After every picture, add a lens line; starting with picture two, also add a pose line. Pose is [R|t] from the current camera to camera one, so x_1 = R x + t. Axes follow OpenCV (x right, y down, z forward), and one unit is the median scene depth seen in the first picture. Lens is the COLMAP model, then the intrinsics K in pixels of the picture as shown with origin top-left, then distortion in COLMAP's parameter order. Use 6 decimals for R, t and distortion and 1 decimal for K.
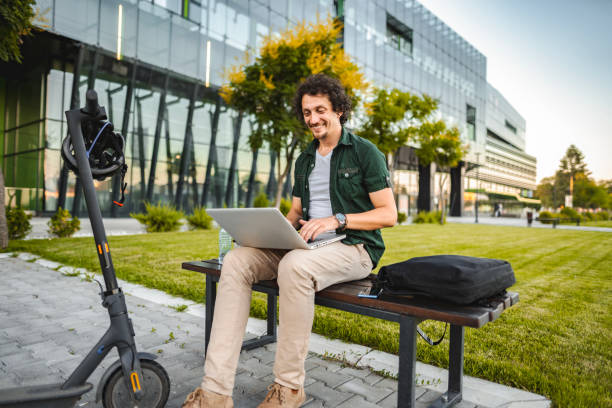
lens RADIAL K [[429.5, 0, 305.6], [0, 429.5, 201.2], [0, 0, 1]] dist [-0.051615, 0.049571]
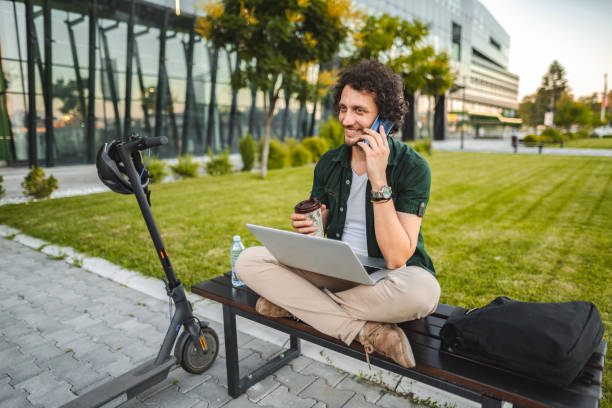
lens RADIAL K [[429.5, 0, 305.6], [0, 429.5, 201.2], [0, 0, 1]] dist [-0.051615, 0.049571]
pose [[0.998215, -0.045343, 0.038869, -0.011970], [0.037975, 0.984210, 0.172886, -0.023099], [-0.046094, -0.171101, 0.984175, 0.024305]]
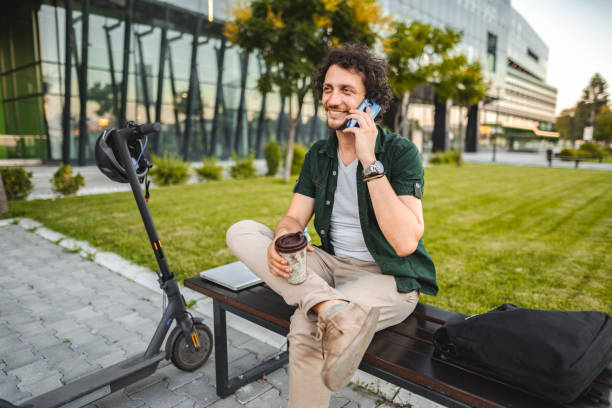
lens RADIAL K [[429.8, 0, 306.7], [0, 429.8, 203.1], [0, 0, 1]] dist [-0.051707, 0.049109]
pose [[0.999659, -0.010684, -0.023810, -0.003964], [0.014259, 0.987736, 0.155482, -0.018315], [0.021857, -0.155769, 0.987552, 0.028722]]
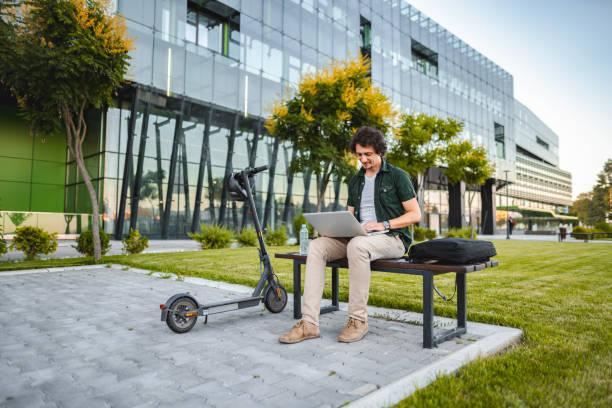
lens RADIAL K [[429.8, 0, 306.7], [0, 429.8, 203.1], [0, 0, 1]] dist [-0.051707, 0.049109]
pose [[0.997535, -0.024054, -0.065913, -0.010998], [0.020872, 0.998603, -0.048549, 0.006247], [0.066988, 0.047054, 0.996644, -0.066691]]
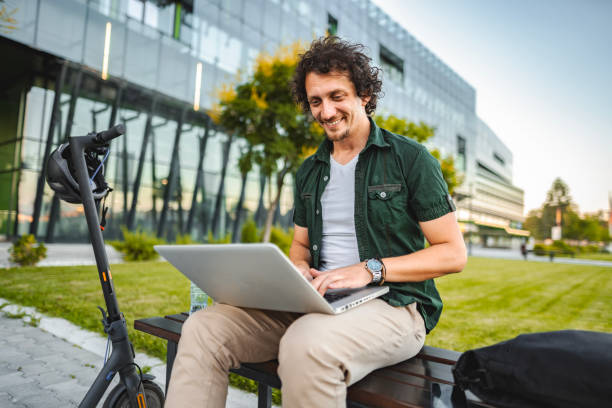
lens RADIAL K [[430.0, 0, 304.1], [0, 430.0, 201.5], [0, 0, 1]] dist [-0.050582, 0.048793]
pose [[0.999559, 0.017874, 0.023701, -0.005491], [-0.016281, 0.997703, -0.065756, -0.000522], [-0.024822, 0.065341, 0.997554, 0.042939]]
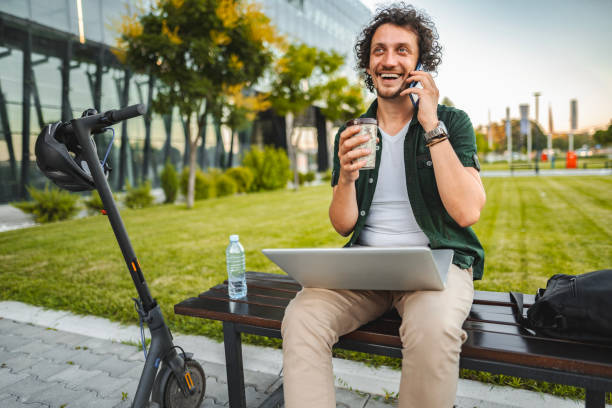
lens RADIAL K [[429.8, 0, 306.7], [0, 429.8, 203.1], [0, 0, 1]] dist [-0.051707, 0.049109]
pose [[0.966334, -0.091744, 0.240380, -0.033111], [0.067869, 0.992069, 0.105801, -0.009733], [-0.248180, -0.085925, 0.964896, 0.045501]]
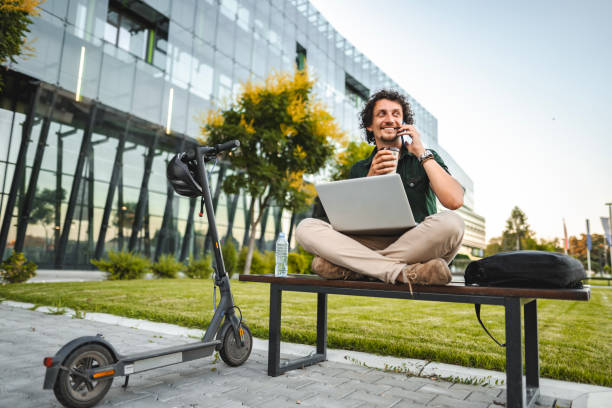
lens RADIAL K [[446.3, 0, 308.3], [0, 446.3, 201.7], [0, 0, 1]] dist [-0.052233, 0.051953]
pose [[0.992405, 0.022598, 0.120917, -0.036461], [-0.006458, 0.991197, -0.132240, 0.015702], [-0.122841, 0.130455, 0.983815, -0.005772]]
